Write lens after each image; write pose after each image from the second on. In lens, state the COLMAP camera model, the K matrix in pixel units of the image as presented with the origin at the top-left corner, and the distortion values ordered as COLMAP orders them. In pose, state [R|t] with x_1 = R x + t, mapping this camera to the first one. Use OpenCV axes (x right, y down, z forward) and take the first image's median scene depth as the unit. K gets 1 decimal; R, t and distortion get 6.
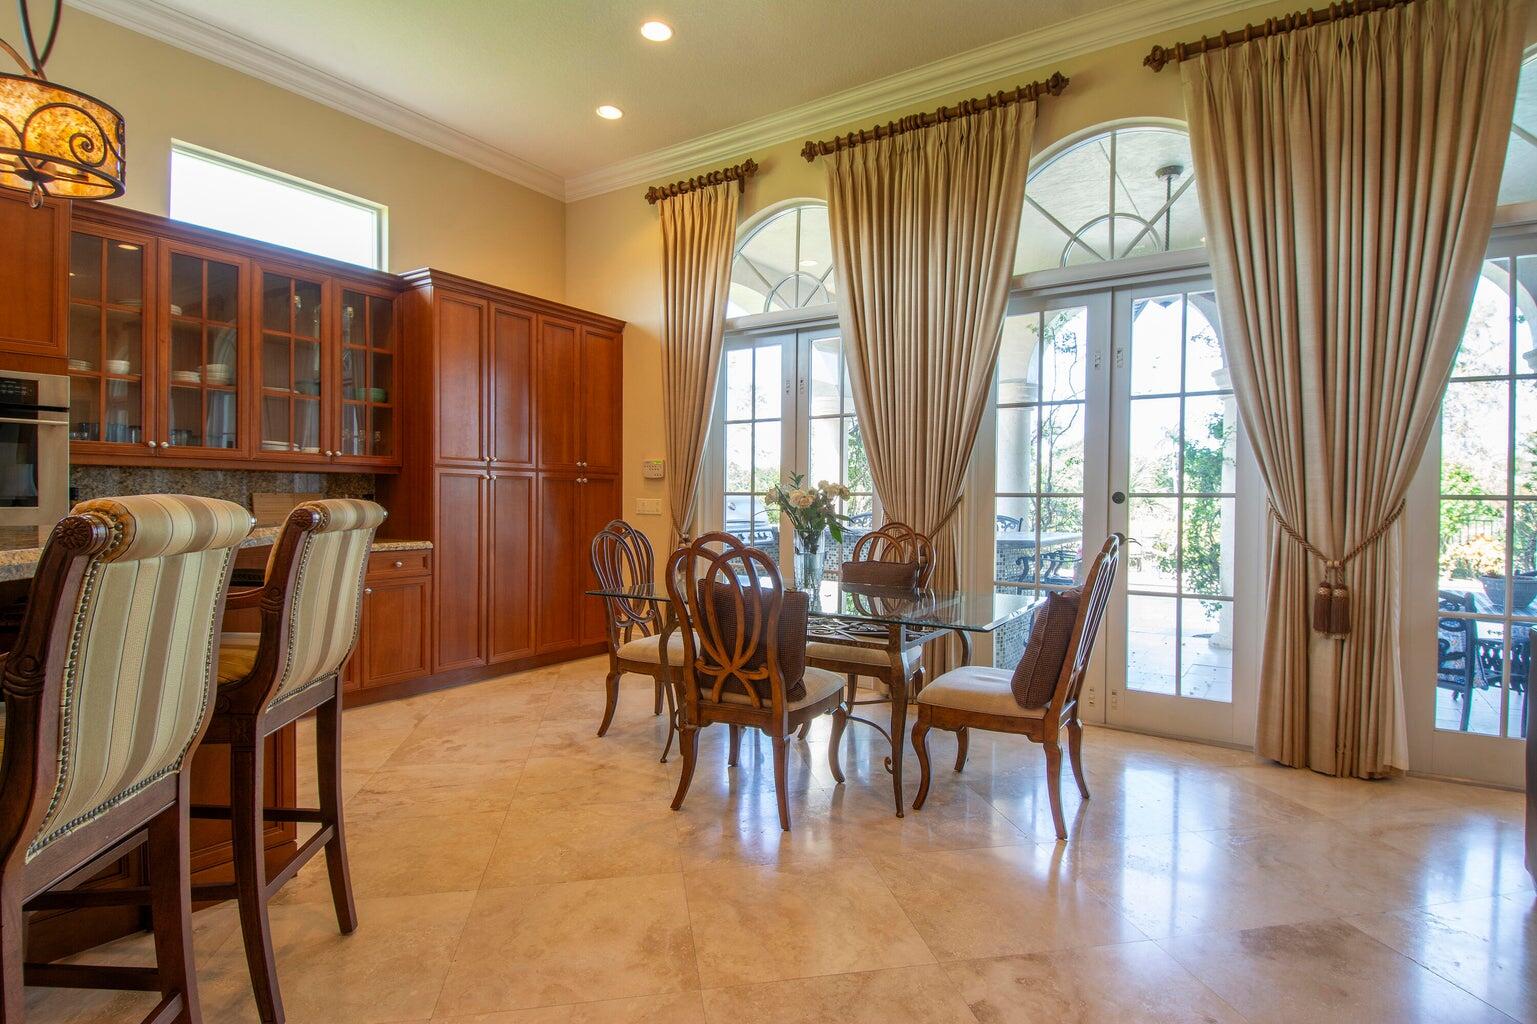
lens RADIAL K [[807.4, 0, 767.0], [0, 807.4, 505.5], [0, 0, 1]] dist [0.001262, 0.000025]
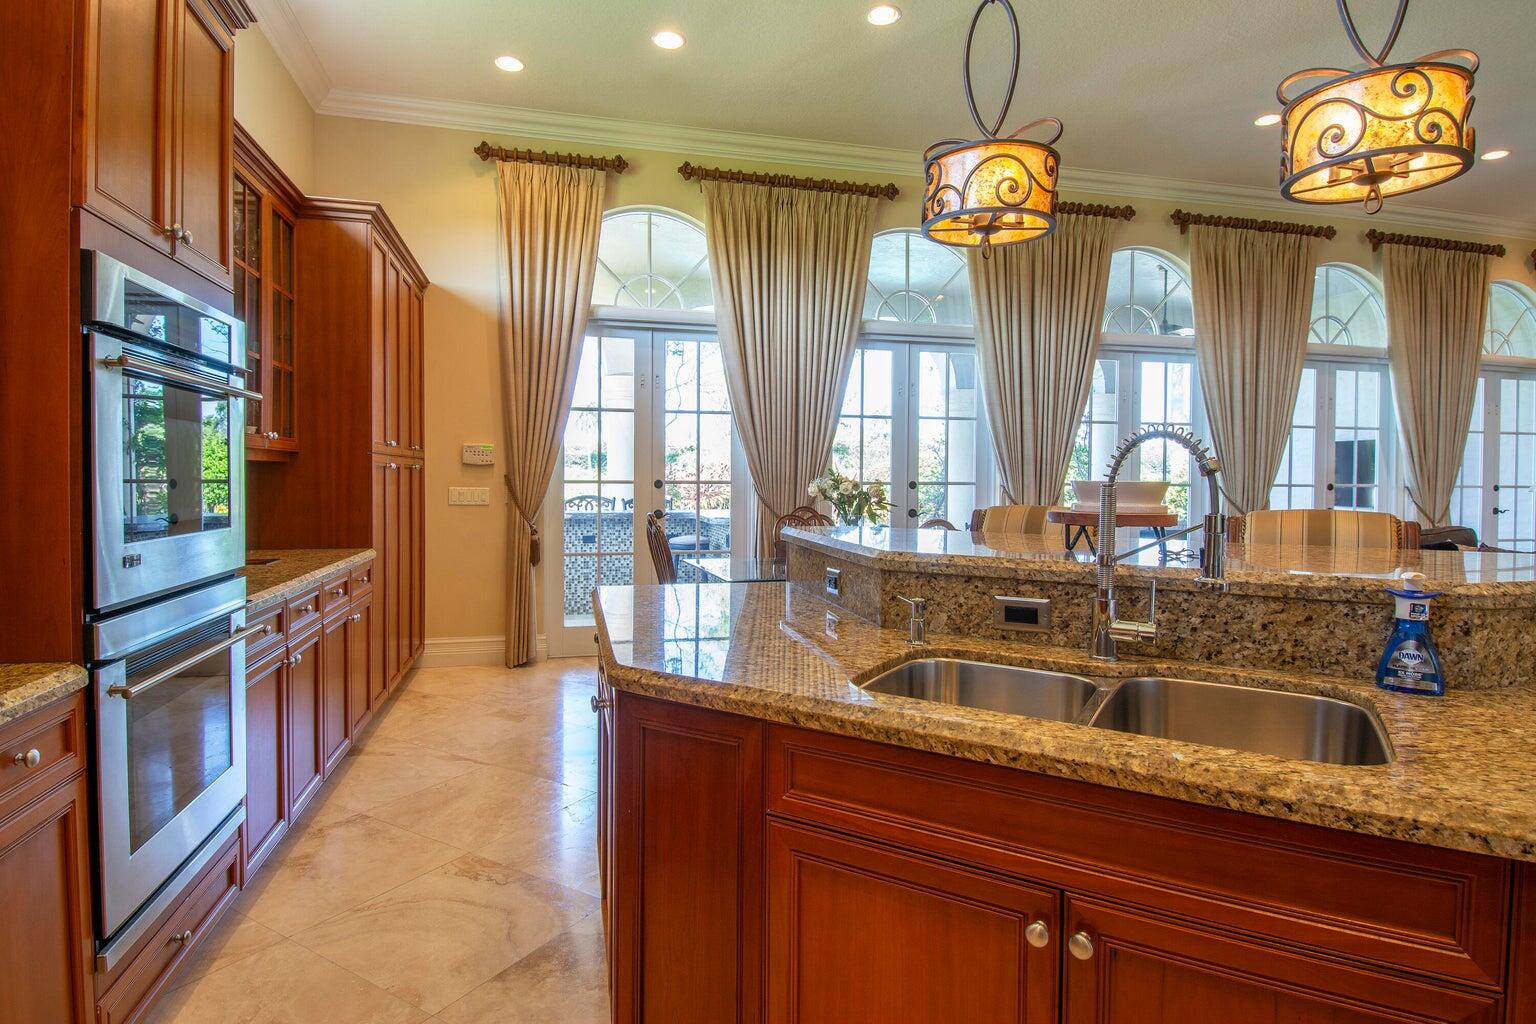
lens RADIAL K [[794.1, 0, 765.1], [0, 794.1, 495.4], [0, 0, 1]] dist [-0.001777, -0.000256]
pose [[0.666070, -0.012856, 0.745778, -0.650621], [0.009626, 0.999916, 0.008640, -0.004616], [-0.745827, 0.001424, 0.666138, 0.190624]]
